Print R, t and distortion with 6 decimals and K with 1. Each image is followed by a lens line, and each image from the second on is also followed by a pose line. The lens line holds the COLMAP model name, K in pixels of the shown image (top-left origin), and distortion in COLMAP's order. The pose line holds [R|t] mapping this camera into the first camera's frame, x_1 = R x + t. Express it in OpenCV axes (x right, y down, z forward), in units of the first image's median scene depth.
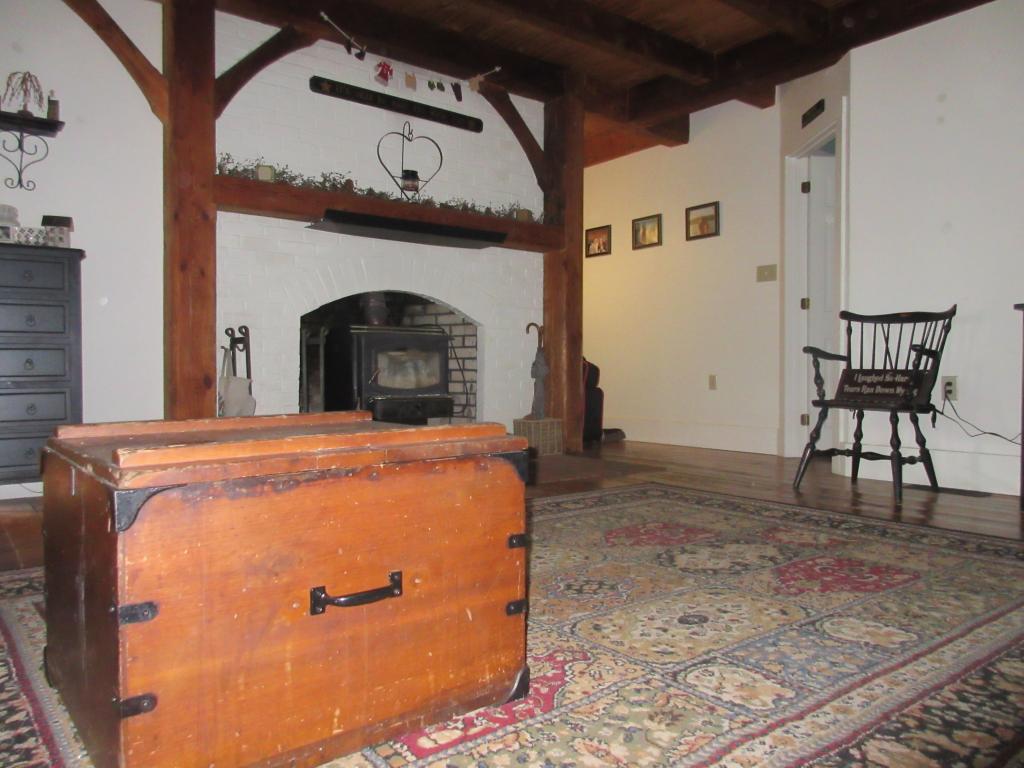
lens RADIAL K [[758.7, 0, 512.0], [0, 758.7, 384.0], [0, 0, 1]] dist [-0.008718, 0.003275]
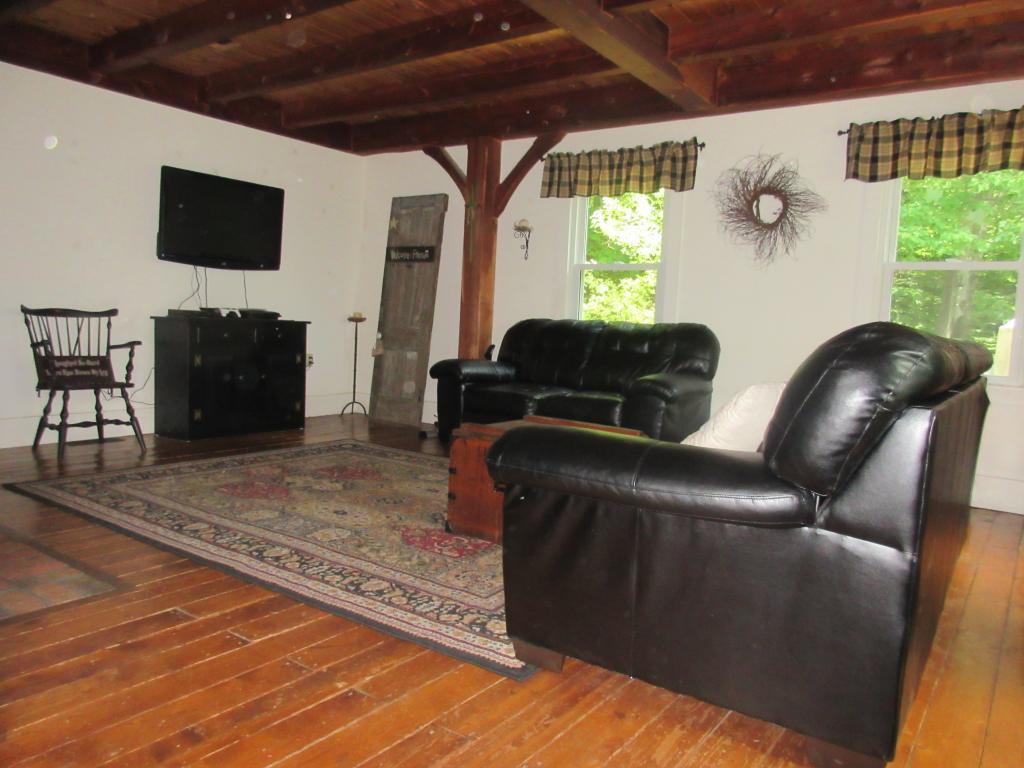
lens RADIAL K [[758.7, 0, 512.0], [0, 758.7, 384.0], [0, 0, 1]] dist [-0.008718, 0.003275]
pose [[-0.279056, -0.094746, 0.955589, -0.895024], [-0.028572, 0.995499, 0.090360, -0.103745], [-0.959850, -0.002088, -0.280507, 0.624453]]
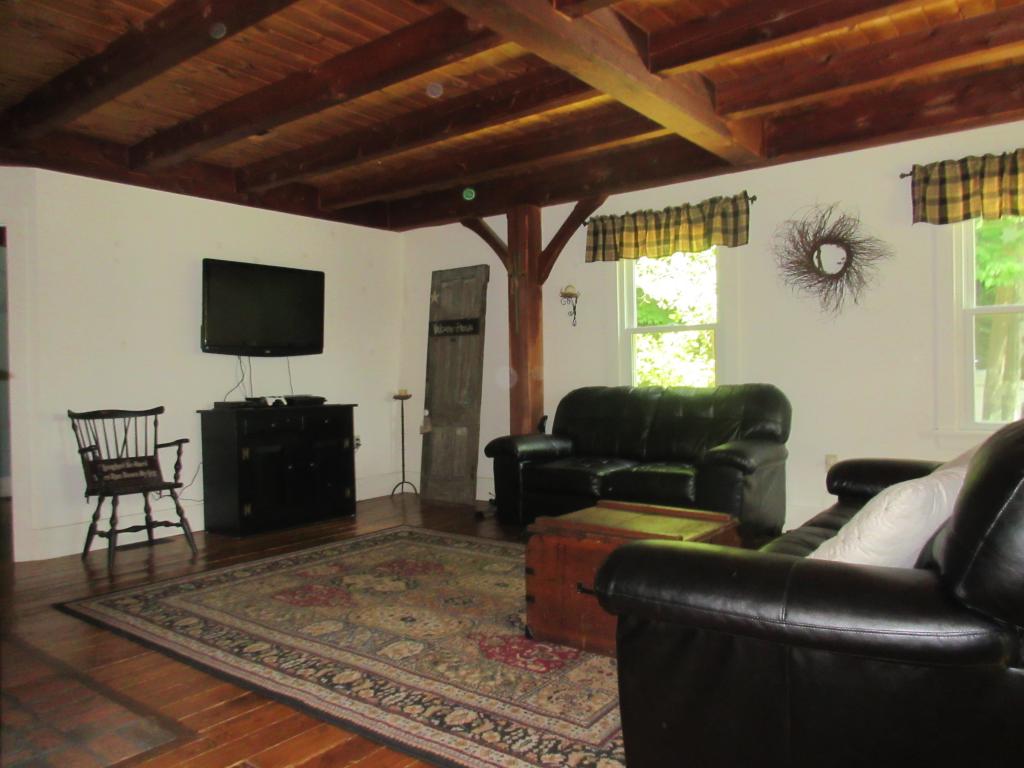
lens RADIAL K [[758.7, 0, 512.0], [0, 758.7, 384.0], [0, 0, 1]] dist [-0.008718, 0.003275]
pose [[-0.239467, -0.007736, 0.970874, -0.827203], [0.036469, 0.999191, 0.016957, -0.132933], [-0.970219, 0.039467, -0.238991, 0.645247]]
